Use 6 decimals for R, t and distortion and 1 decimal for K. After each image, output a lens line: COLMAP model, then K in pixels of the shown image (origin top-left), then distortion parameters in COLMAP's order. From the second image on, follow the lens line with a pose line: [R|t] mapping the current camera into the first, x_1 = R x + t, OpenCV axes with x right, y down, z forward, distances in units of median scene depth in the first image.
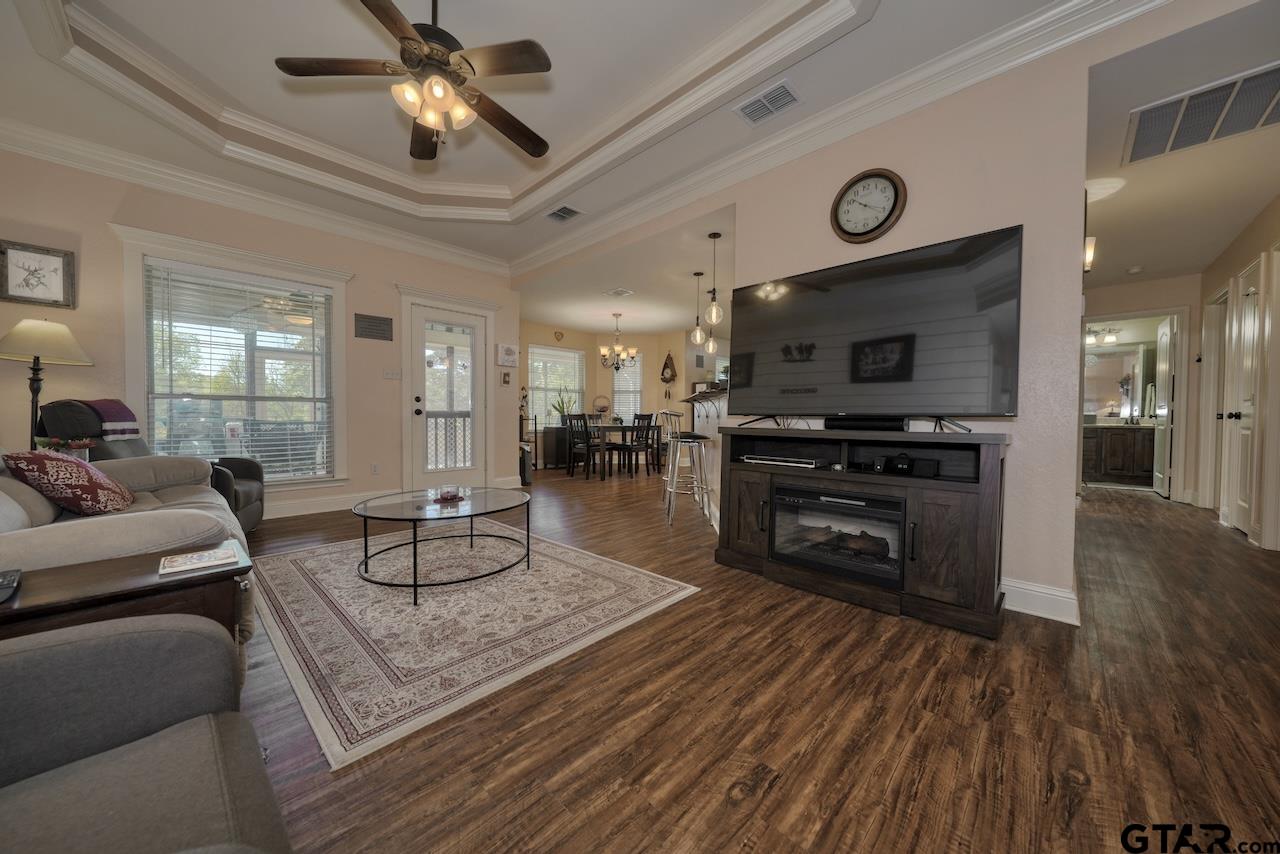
lens RADIAL K [[432.7, 0, 641.8], [0, 432.7, 426.6], [0, 0, 1]] dist [-0.006884, 0.001369]
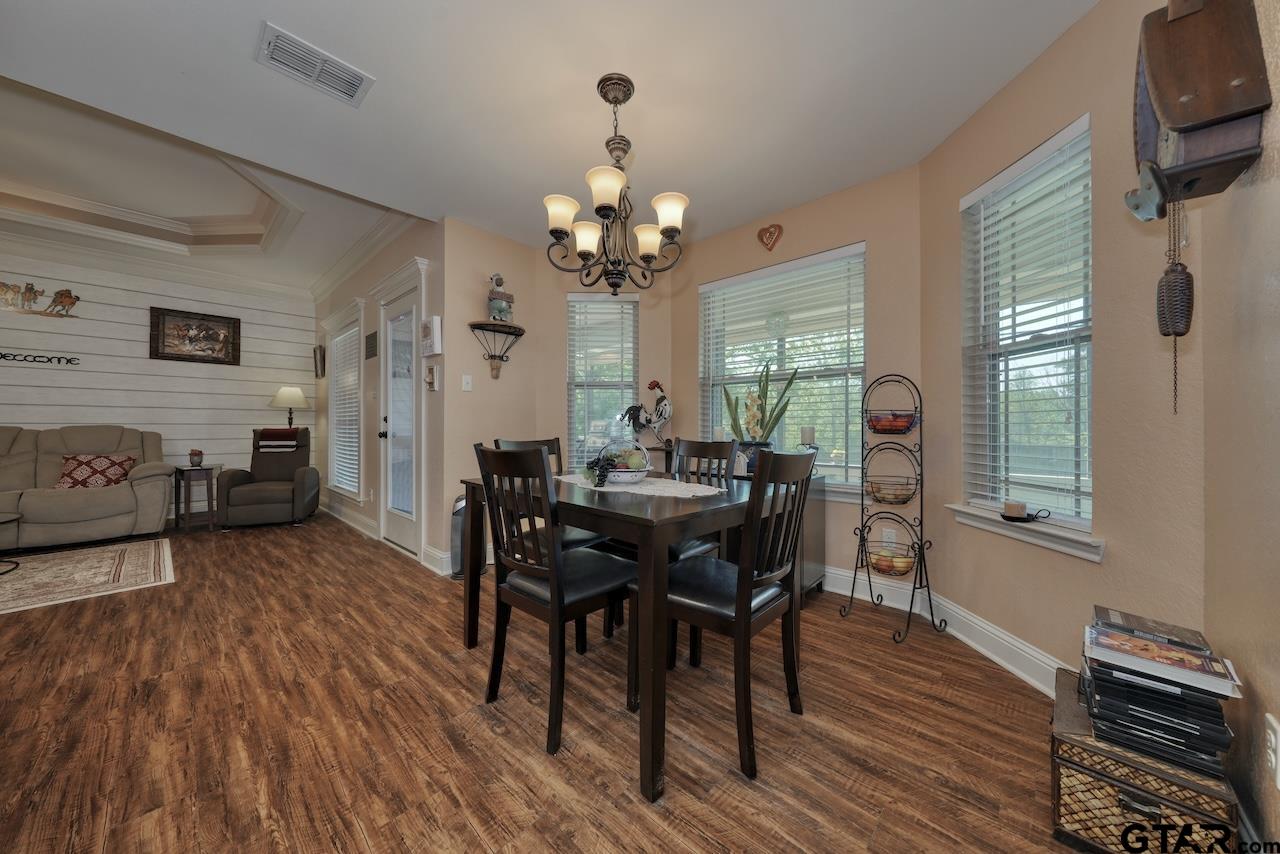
lens RADIAL K [[434.4, 0, 642.1], [0, 434.4, 425.5], [0, 0, 1]] dist [-0.006054, 0.001473]
pose [[0.020170, -0.011003, -0.999736, 0.545981], [-0.027273, 0.999561, -0.011551, -0.095302], [0.999425, 0.027499, 0.019861, 2.543440]]
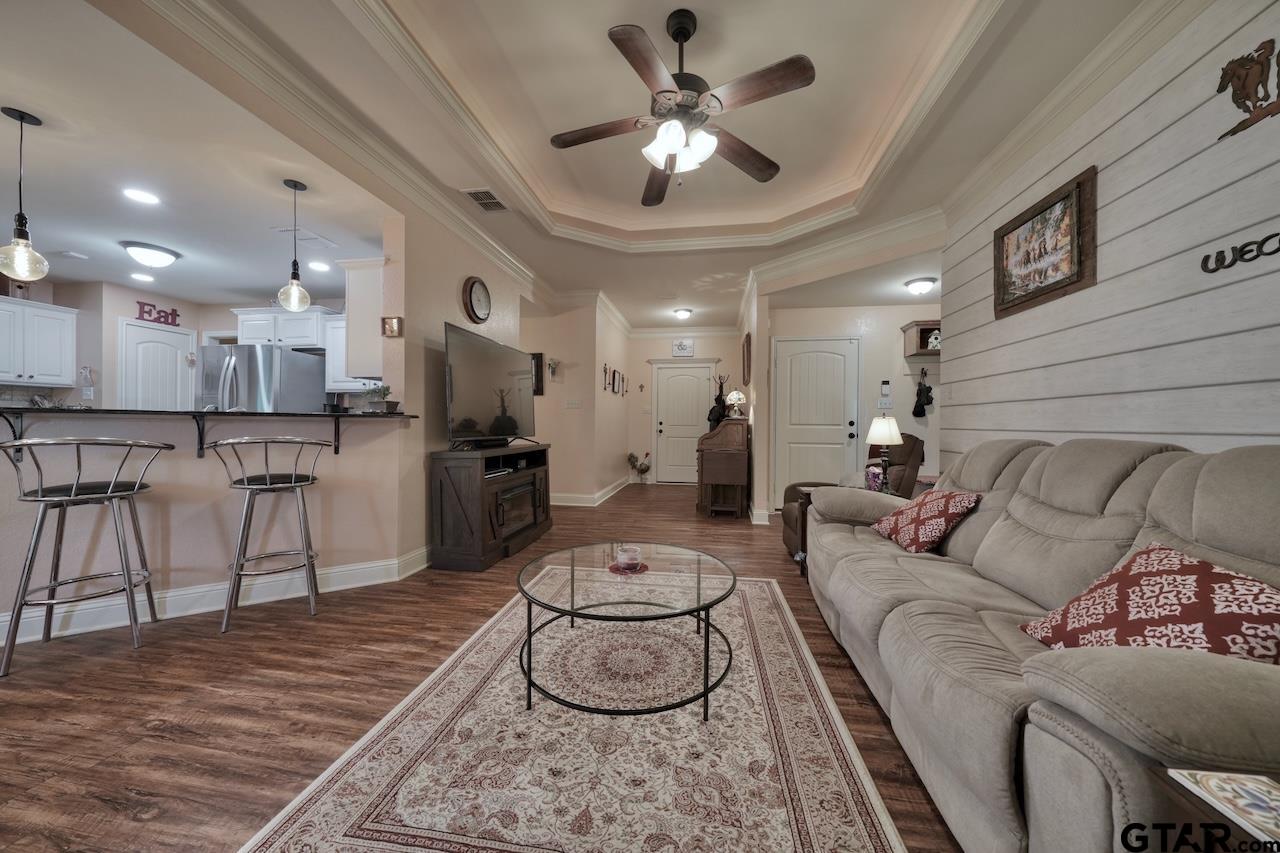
lens RADIAL K [[434.4, 0, 642.1], [0, 434.4, 425.0], [0, 0, 1]] dist [-0.006054, 0.001473]
pose [[-0.564592, -0.012195, 0.825280, -1.010713], [0.007006, 0.999784, 0.019567, -0.088973], [-0.825340, 0.016829, -0.564385, 1.310091]]
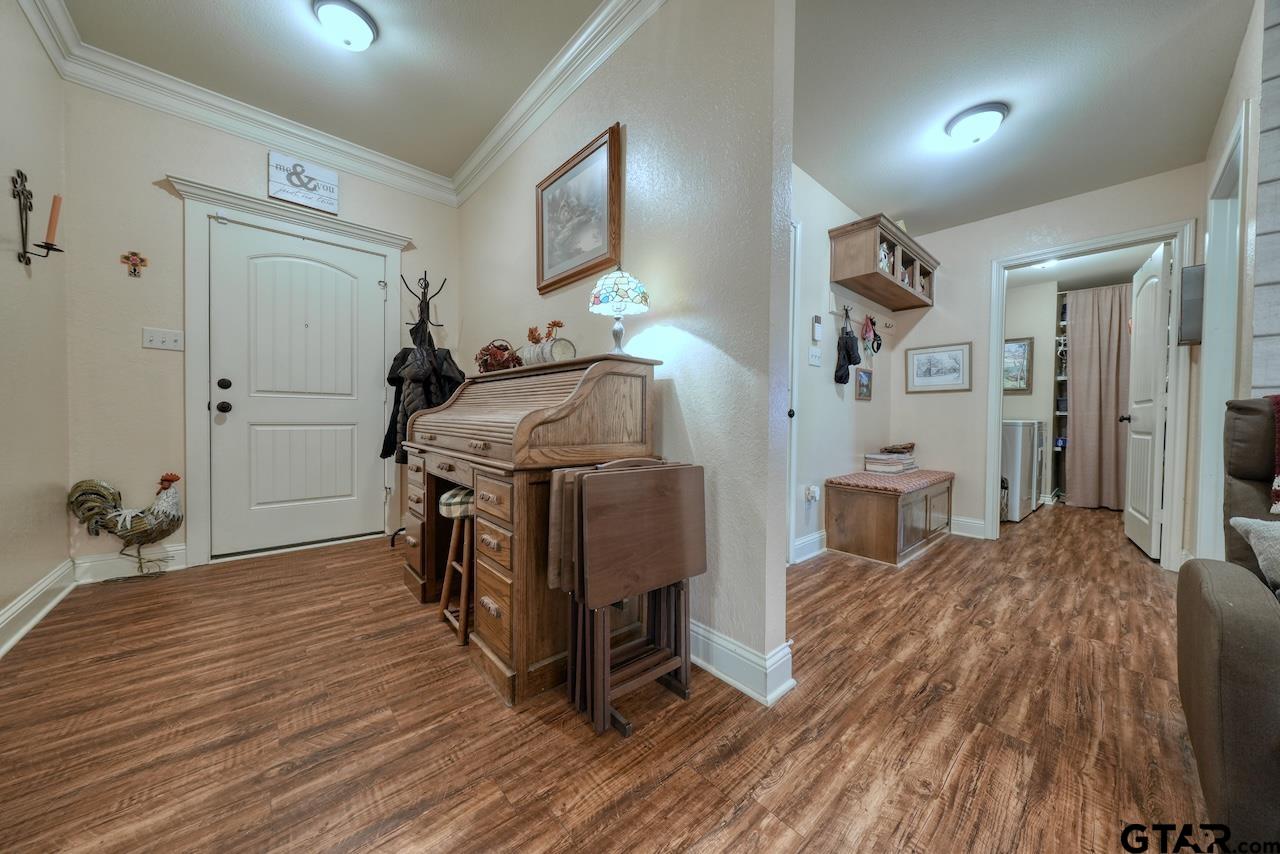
lens RADIAL K [[432.7, 0, 641.8], [0, 432.7, 426.6], [0, 0, 1]] dist [-0.006884, 0.001369]
pose [[-0.996816, -0.021511, 0.076778, 0.296650], [-0.018042, 0.998797, 0.045588, -0.006971], [-0.077666, 0.044058, -0.996005, 0.469727]]
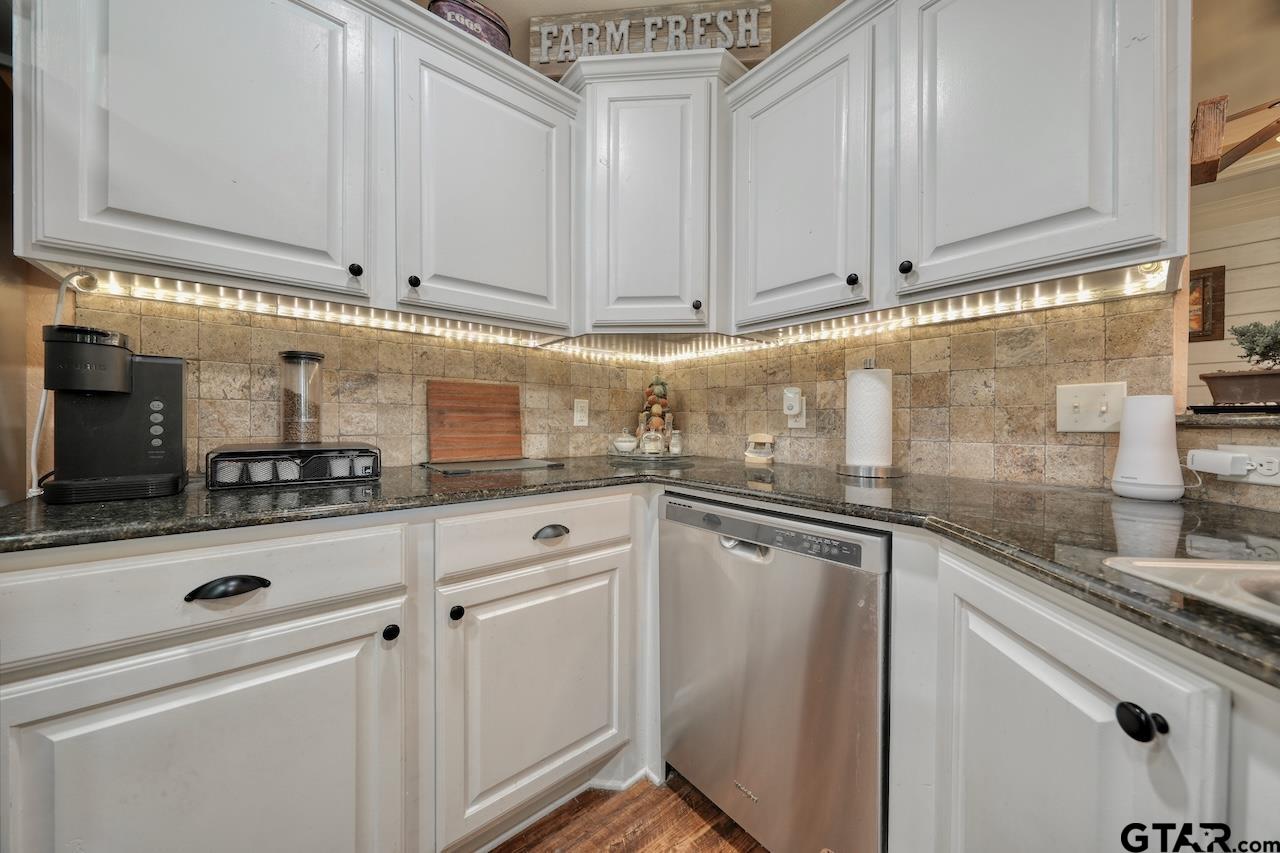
lens RADIAL K [[432.7, 0, 641.8], [0, 432.7, 426.1], [0, 0, 1]] dist [-0.006884, 0.001369]
pose [[-0.994437, -0.014025, 0.104391, 0.689750], [-0.010377, 0.999319, 0.035408, -0.095913], [-0.104817, 0.034128, -0.993906, 1.619682]]
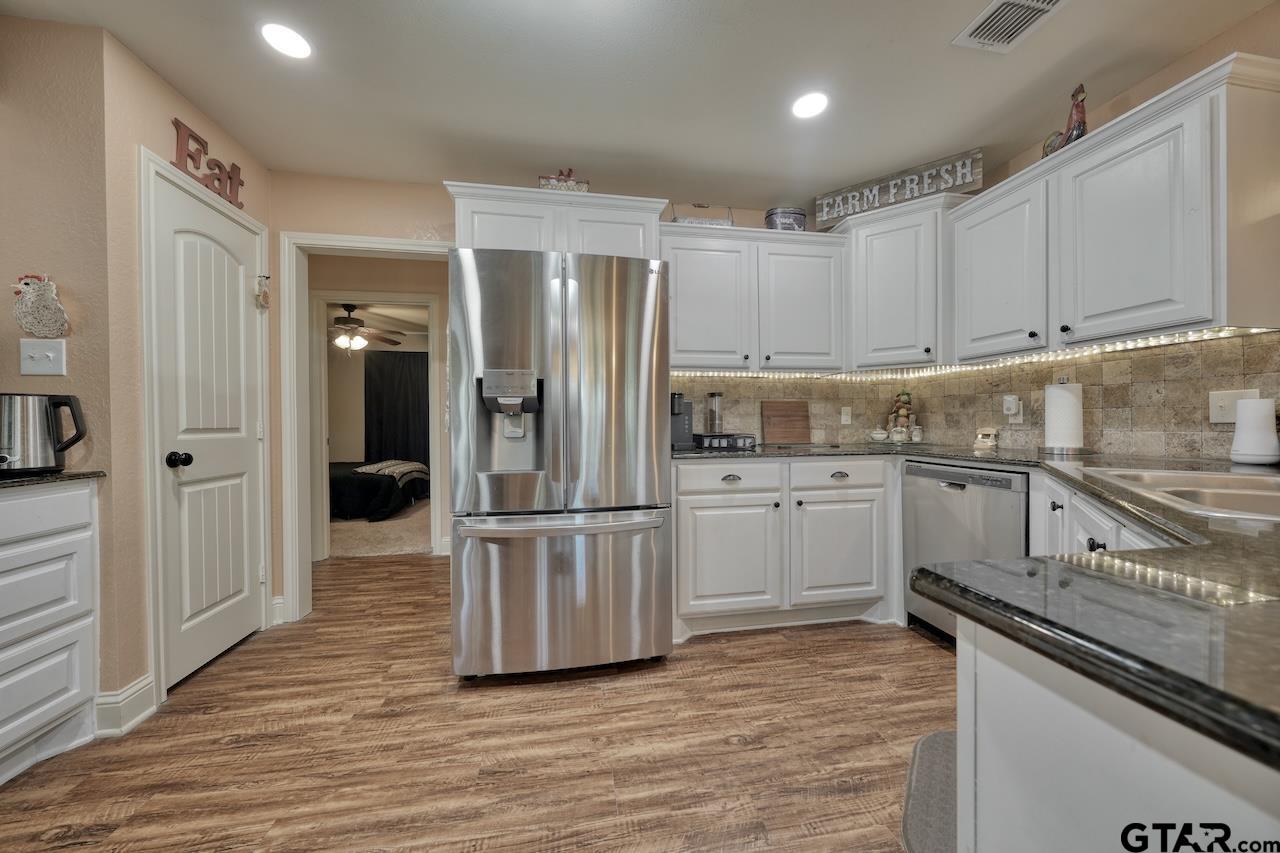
lens RADIAL K [[432.7, 0, 641.8], [0, 432.7, 426.1], [0, 0, 1]] dist [-0.006884, 0.001369]
pose [[-0.804905, -0.004584, 0.593386, 0.627998], [0.017371, 0.999360, 0.031284, -0.108561], [-0.593149, 0.035489, -0.804310, 2.124352]]
